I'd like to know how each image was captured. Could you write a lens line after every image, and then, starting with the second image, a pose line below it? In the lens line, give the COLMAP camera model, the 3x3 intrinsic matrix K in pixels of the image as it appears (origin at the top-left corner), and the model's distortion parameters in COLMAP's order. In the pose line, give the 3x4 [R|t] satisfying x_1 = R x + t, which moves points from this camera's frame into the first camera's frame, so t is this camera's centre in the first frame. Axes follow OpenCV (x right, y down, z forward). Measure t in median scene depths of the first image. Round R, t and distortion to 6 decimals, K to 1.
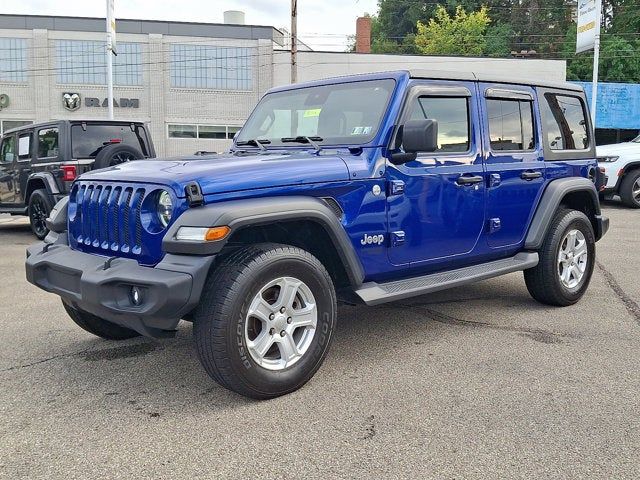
lens RADIAL K [[751.0, 0, 320.0], [0, 751.0, 240.0], [0, 0, 1]] dist [0.216142, -0.595314]
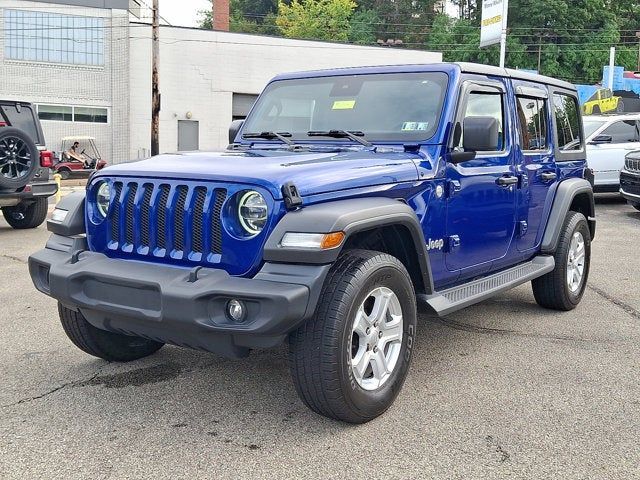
lens RADIAL K [[828.5, 0, 317.4], [0, 828.5, 225.9], [0, 0, 1]] dist [0.248244, -0.841206]
pose [[0.972972, 0.001461, 0.230918, -0.287608], [0.001483, 0.999920, -0.012575, -0.009865], [-0.230918, 0.012578, 0.972892, 0.031565]]
